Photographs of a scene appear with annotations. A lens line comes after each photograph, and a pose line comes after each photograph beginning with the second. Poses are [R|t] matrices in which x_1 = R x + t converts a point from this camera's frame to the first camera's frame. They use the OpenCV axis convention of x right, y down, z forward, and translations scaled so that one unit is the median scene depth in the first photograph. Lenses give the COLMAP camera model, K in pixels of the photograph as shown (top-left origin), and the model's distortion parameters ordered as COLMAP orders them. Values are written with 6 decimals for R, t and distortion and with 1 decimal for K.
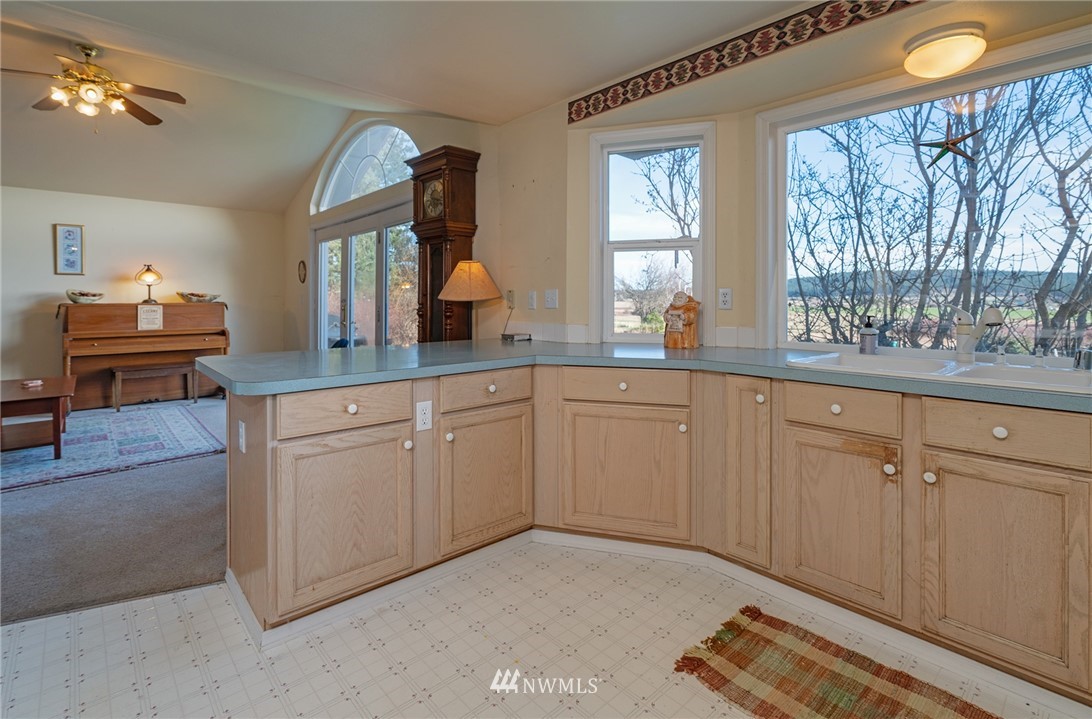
lens RADIAL K [[512.3, 0, 536.9], [0, 512.3, 301.0], [0, 0, 1]] dist [-0.004181, 0.002038]
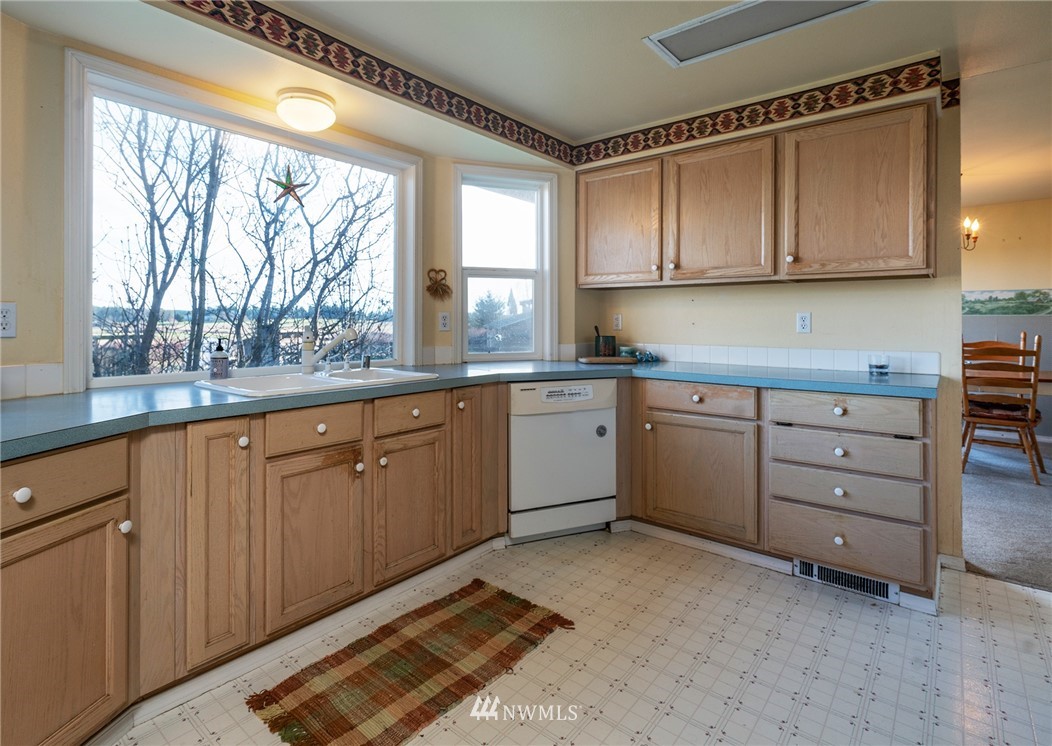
lens RADIAL K [[535.7, 0, 506.1], [0, 535.7, 321.2], [0, 0, 1]] dist [-0.000495, 0.000026]
pose [[-0.137648, 0.002714, 0.990478, -0.534463], [0.003901, 0.999990, -0.002198, 0.000818], [-0.990474, 0.003562, -0.137657, 0.791529]]
